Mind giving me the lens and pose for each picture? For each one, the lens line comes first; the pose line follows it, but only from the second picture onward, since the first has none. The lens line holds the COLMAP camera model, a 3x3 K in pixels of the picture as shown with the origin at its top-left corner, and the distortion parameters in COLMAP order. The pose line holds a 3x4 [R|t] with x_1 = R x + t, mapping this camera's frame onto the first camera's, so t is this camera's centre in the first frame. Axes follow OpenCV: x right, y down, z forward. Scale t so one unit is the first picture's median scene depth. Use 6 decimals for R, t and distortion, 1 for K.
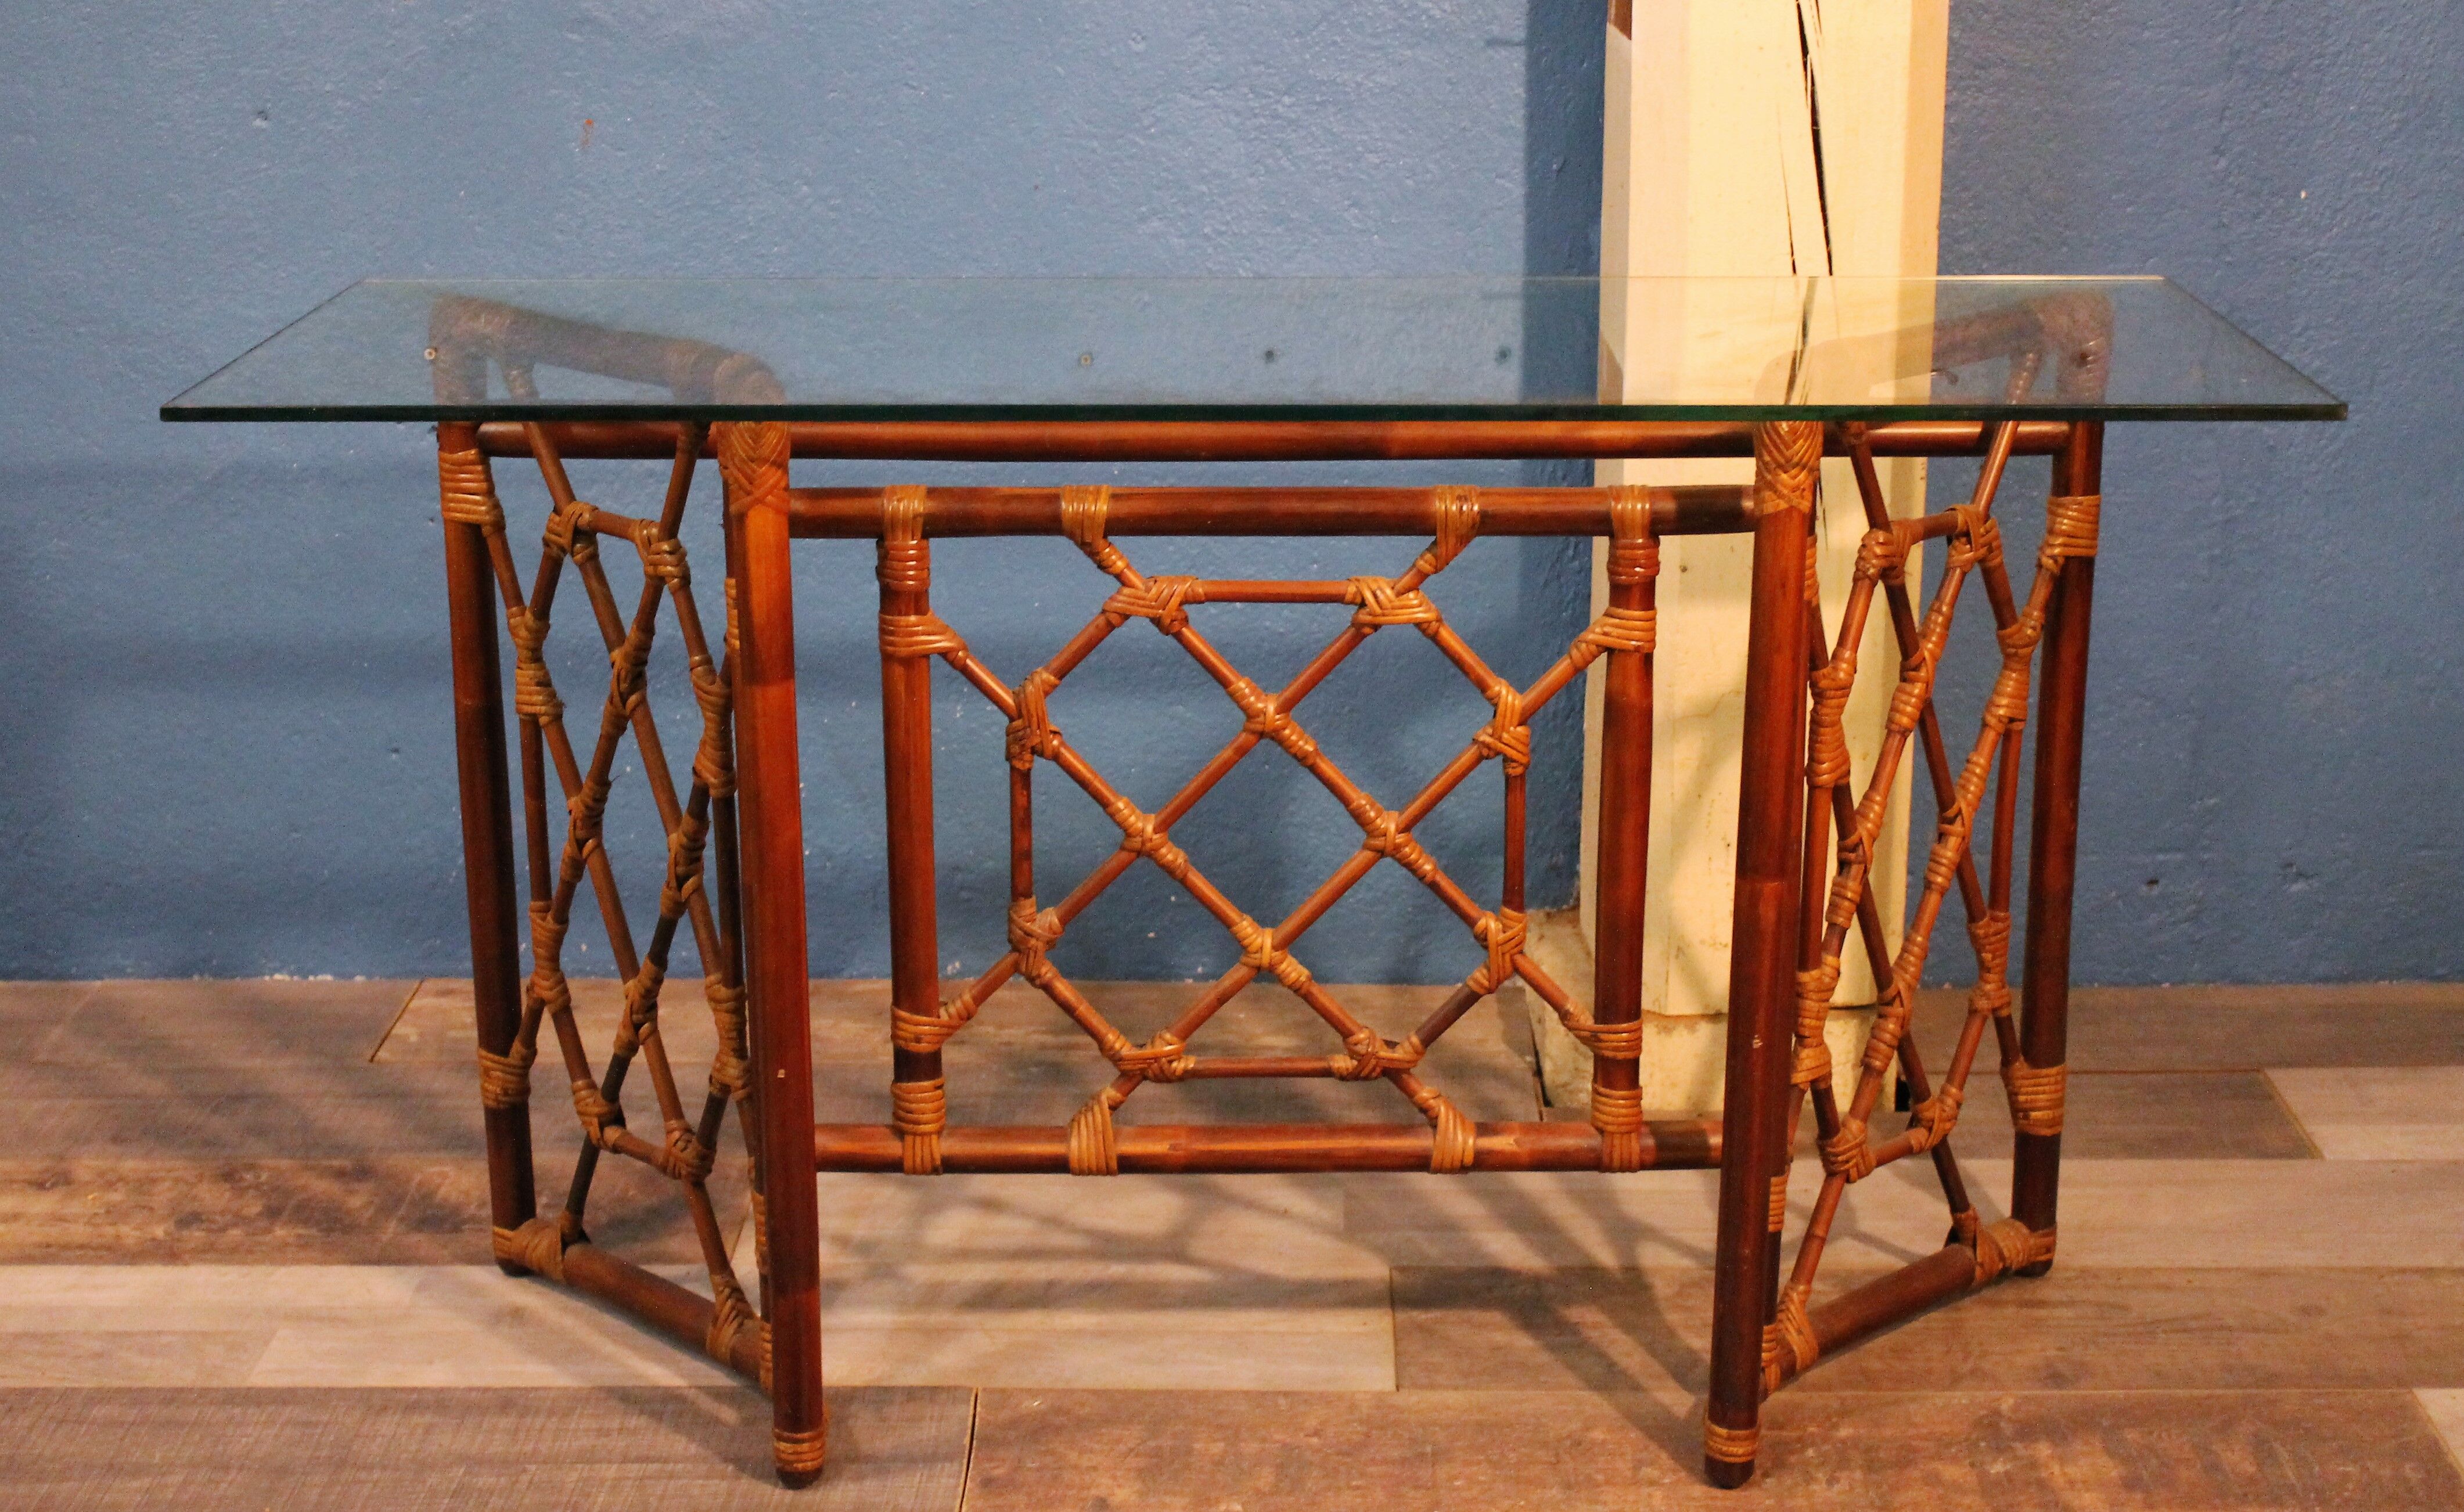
lens RADIAL K [[3650.2, 0, 1379.3], [0, 3650.2, 863.6], [0, 0, 1]] dist [-0.035864, 0.000000]
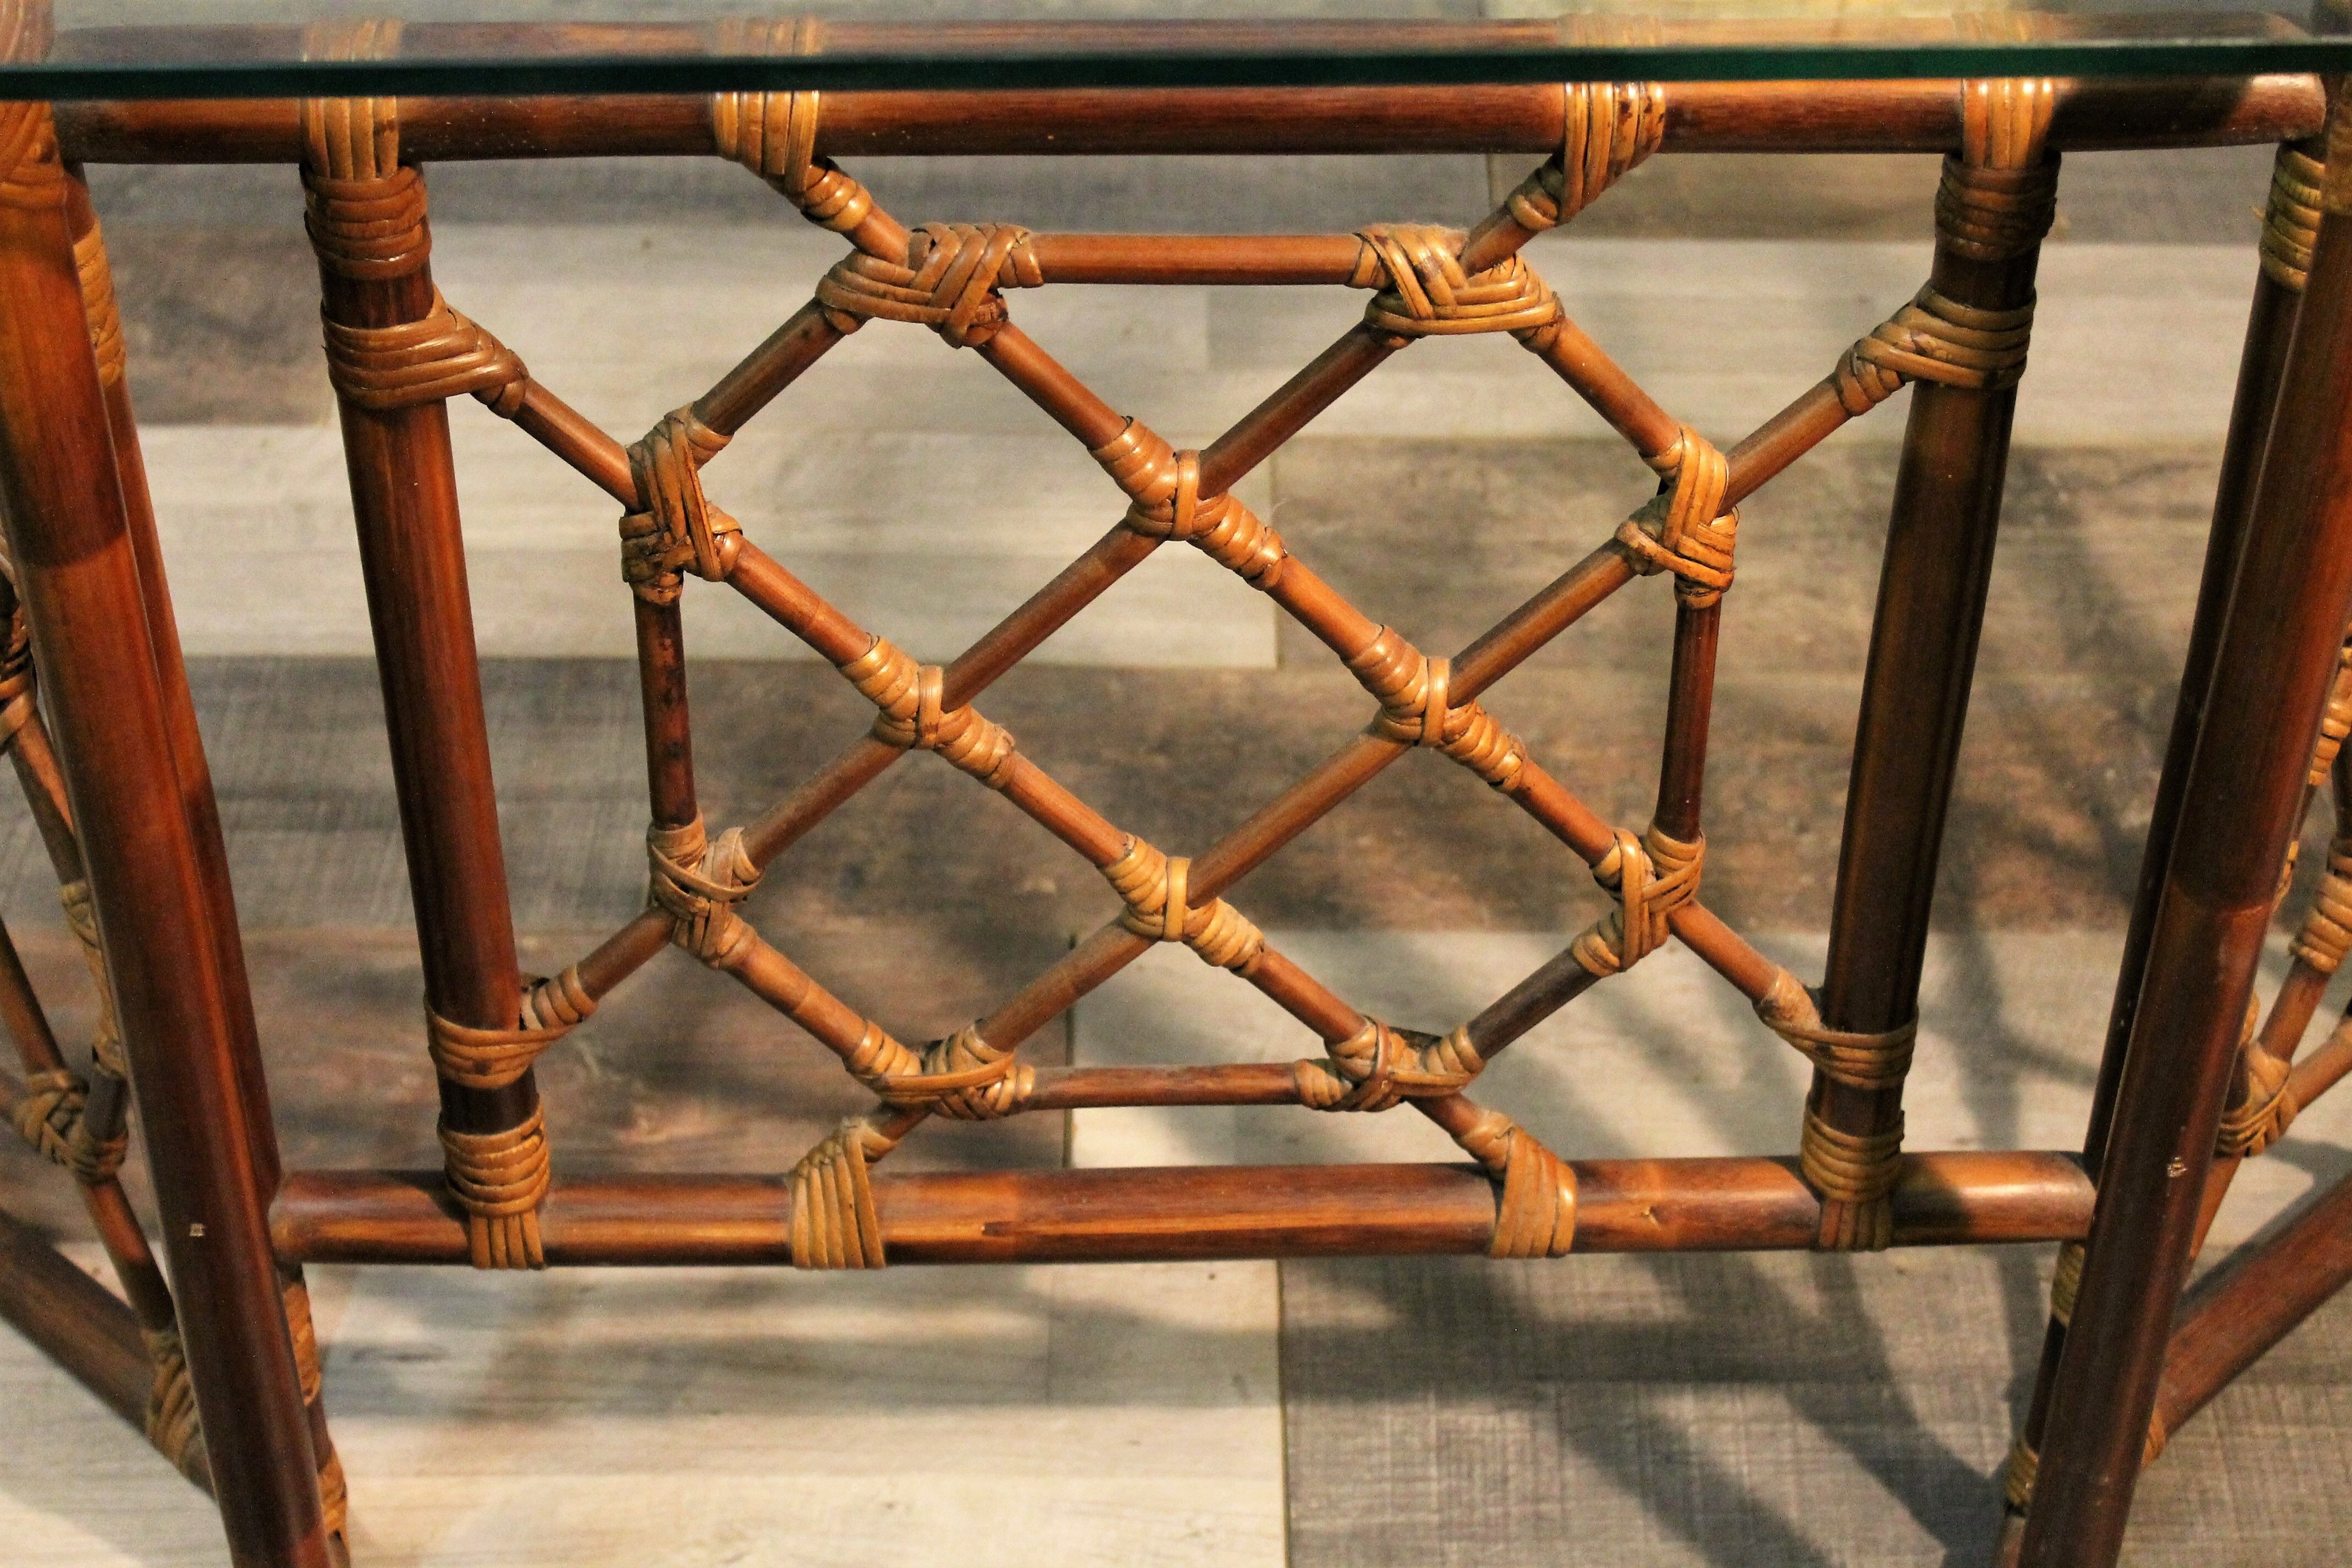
lens RADIAL K [[3943.9, 0, 1175.7], [0, 3943.9, 787.5], [0, 0, 1]] dist [-0.007570, 0.000000]
pose [[0.999952, -0.006955, 0.006862, -0.034512], [0.004028, 0.933323, 0.359016, -0.183606], [-0.008901, -0.358971, 0.933306, 0.507689]]
